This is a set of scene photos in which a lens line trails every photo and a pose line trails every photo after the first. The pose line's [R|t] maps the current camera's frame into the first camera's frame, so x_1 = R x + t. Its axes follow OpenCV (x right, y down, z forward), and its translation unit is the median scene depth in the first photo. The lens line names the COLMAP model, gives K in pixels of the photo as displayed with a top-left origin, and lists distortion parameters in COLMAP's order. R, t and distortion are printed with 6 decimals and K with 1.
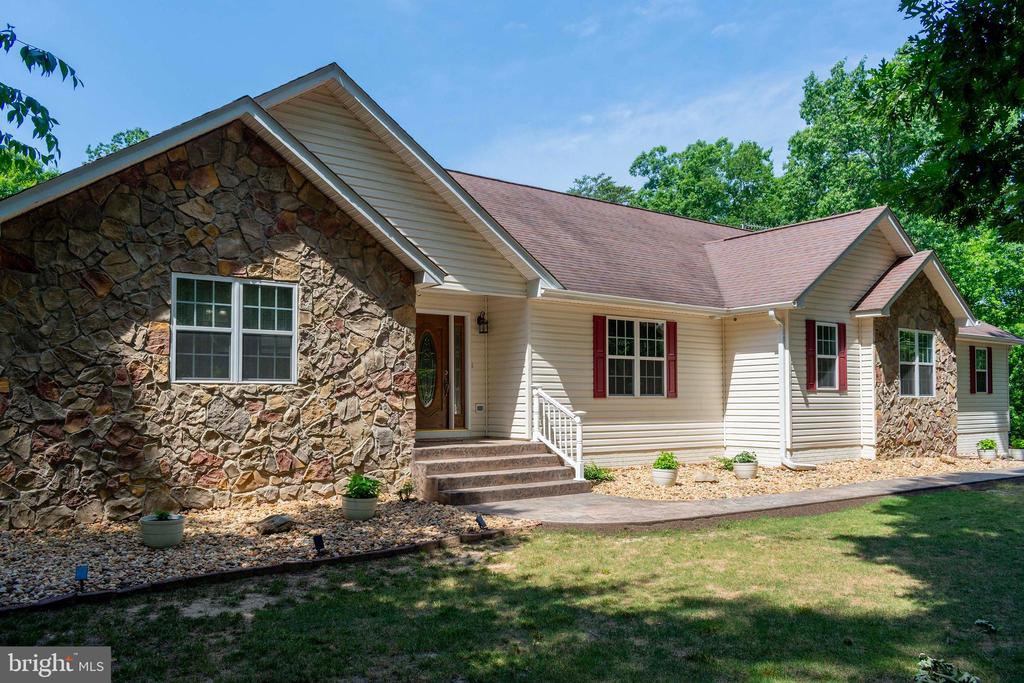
lens RADIAL K [[804.8, 0, 515.1], [0, 804.8, 348.2], [0, 0, 1]] dist [-0.017928, -0.002964]
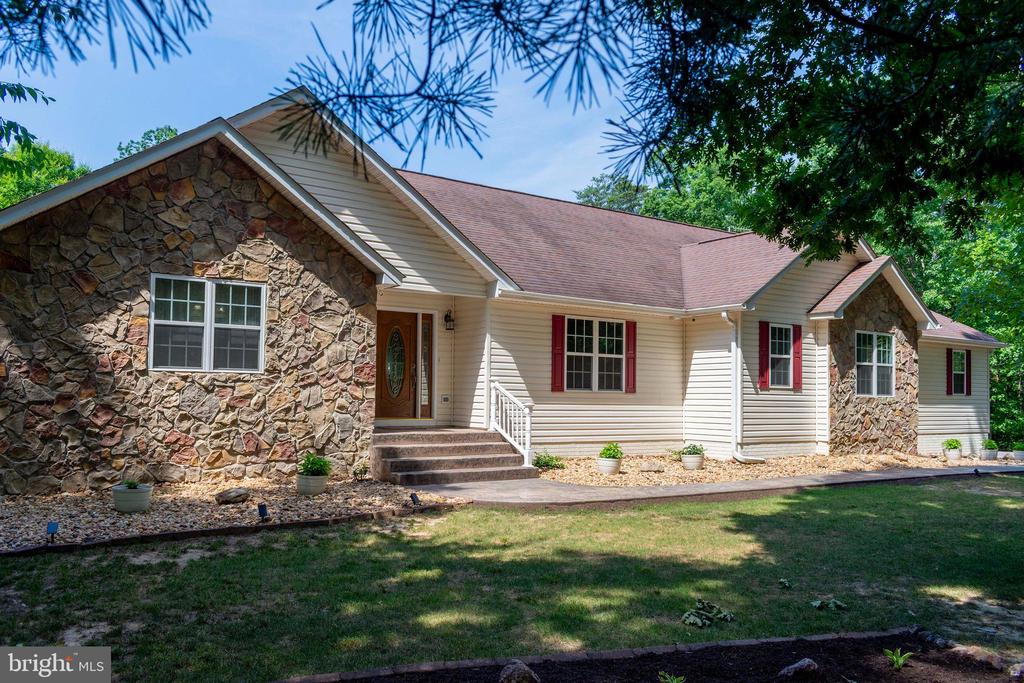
lens RADIAL K [[804.8, 0, 508.7], [0, 804.8, 339.6], [0, 0, 1]] dist [-0.017928, -0.002964]
pose [[0.999080, 0.013841, -0.040590, 0.102489], [-0.014064, 0.999888, -0.005210, -0.001393], [0.040513, 0.005776, 0.999162, -0.092429]]
